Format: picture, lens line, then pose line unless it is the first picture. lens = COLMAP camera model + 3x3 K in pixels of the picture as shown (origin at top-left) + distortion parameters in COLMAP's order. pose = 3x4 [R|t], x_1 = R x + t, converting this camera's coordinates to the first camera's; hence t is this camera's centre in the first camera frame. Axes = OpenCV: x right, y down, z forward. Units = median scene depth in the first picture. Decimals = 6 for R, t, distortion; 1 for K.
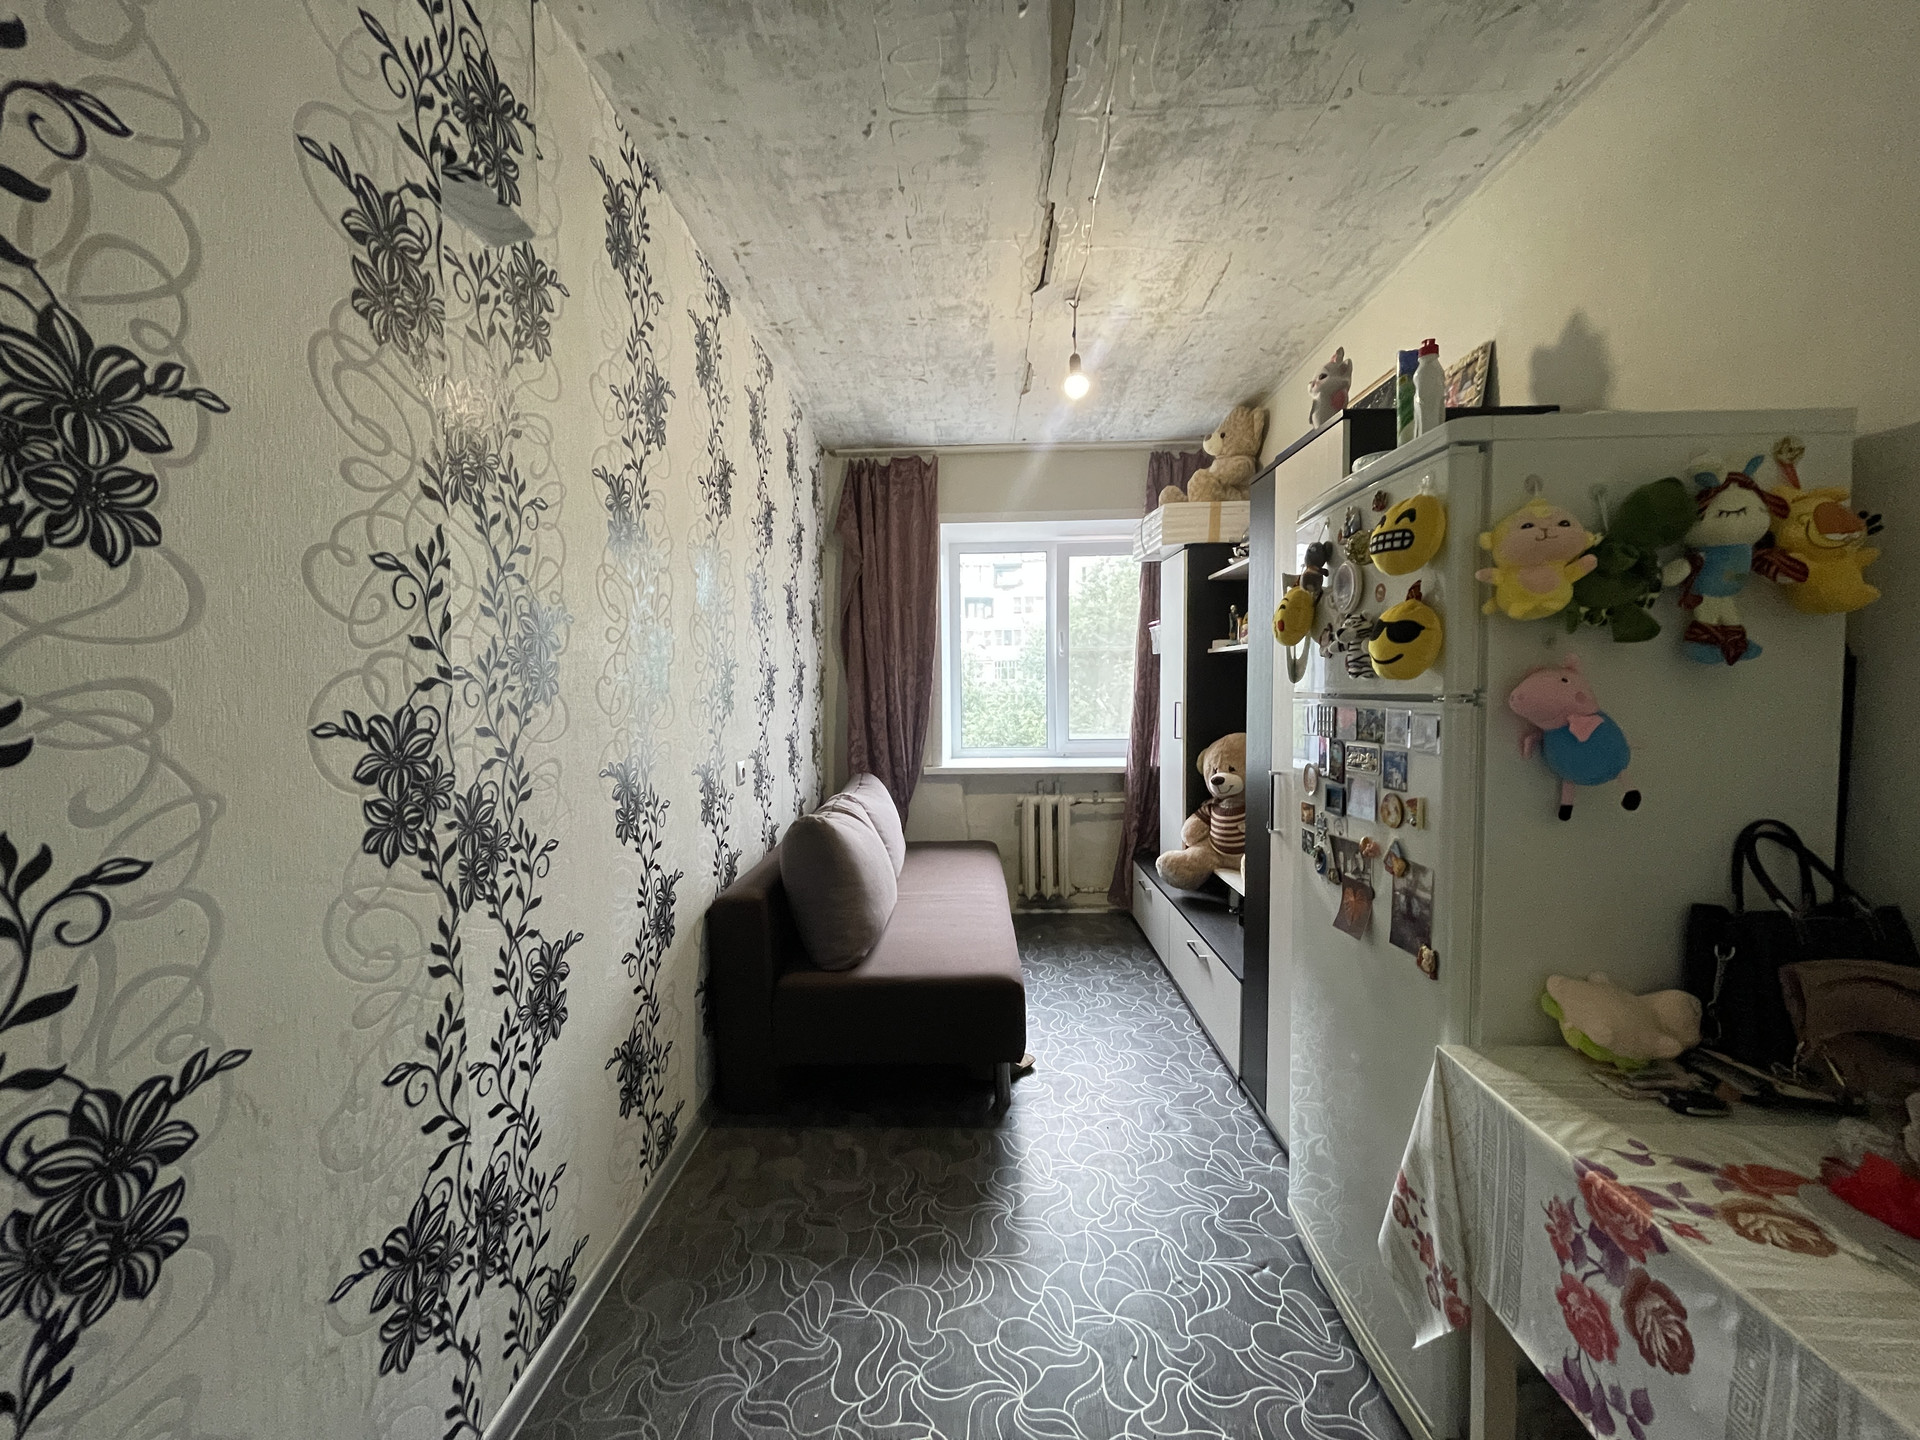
lens RADIAL K [[771.7, 0, 956.8], [0, 771.7, 727.8], [0, 0, 1]] dist [-0.002382, 0.000130]
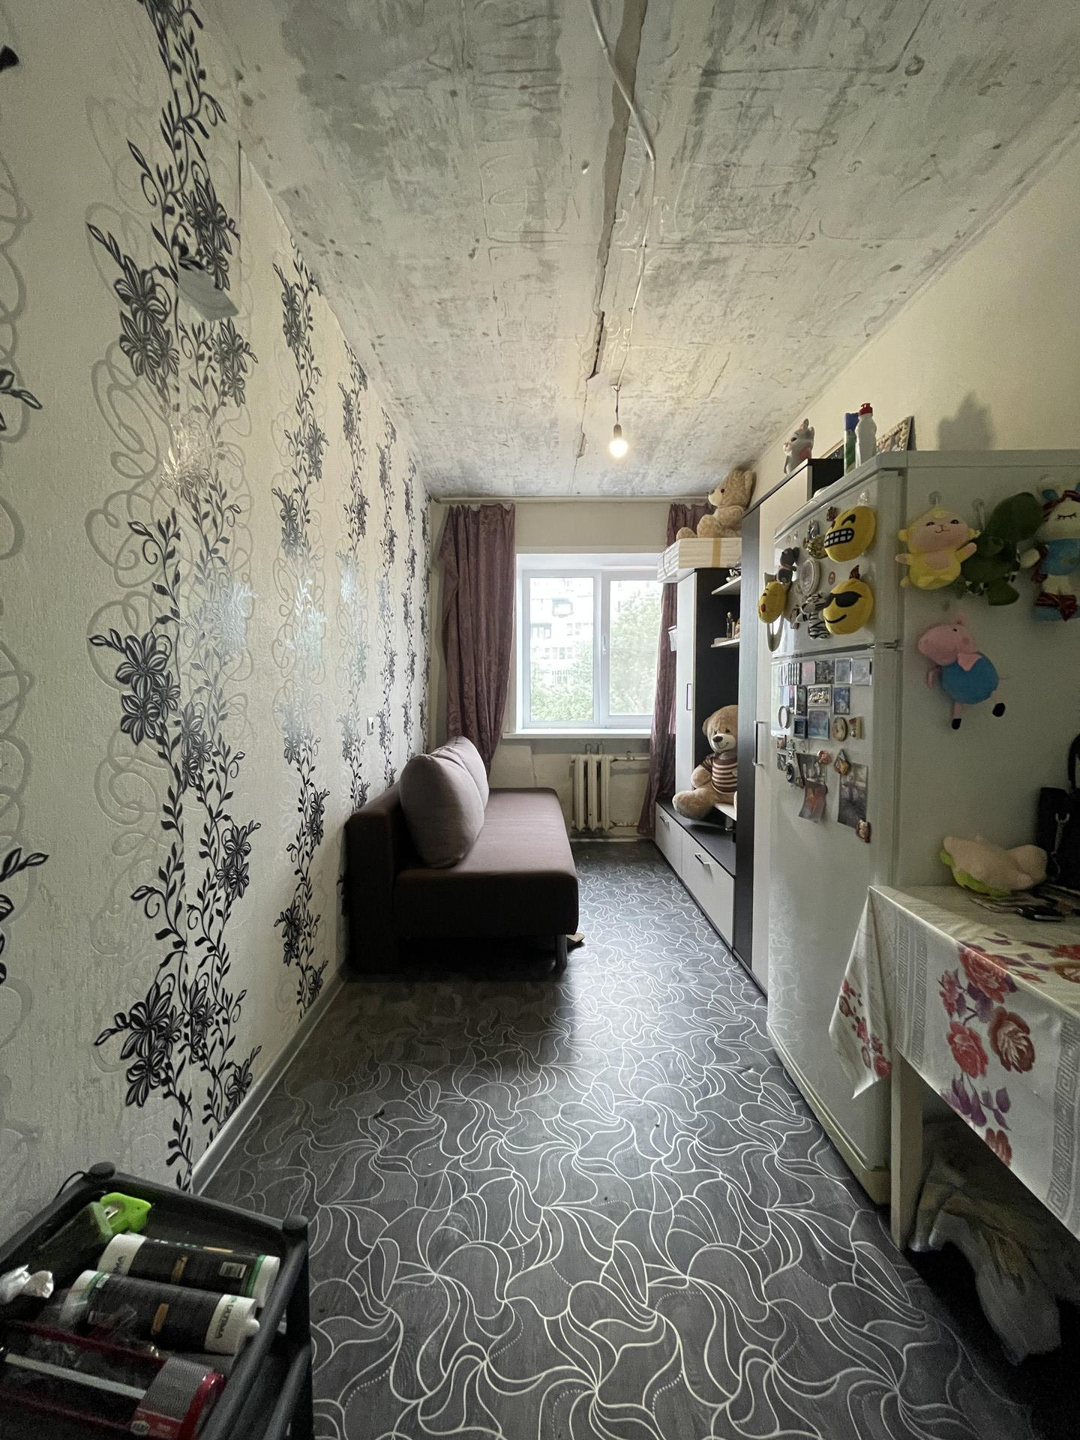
lens RADIAL K [[578.8, 0, 539.0], [0, 578.8, 714.7], [0, 0, 1]] dist [-0.002382, 0.000130]
pose [[0.999585, 0.008794, 0.027436, -0.020657], [-0.008515, 0.999911, -0.010250, 0.087885], [-0.027524, 0.010012, 0.999571, -0.053167]]
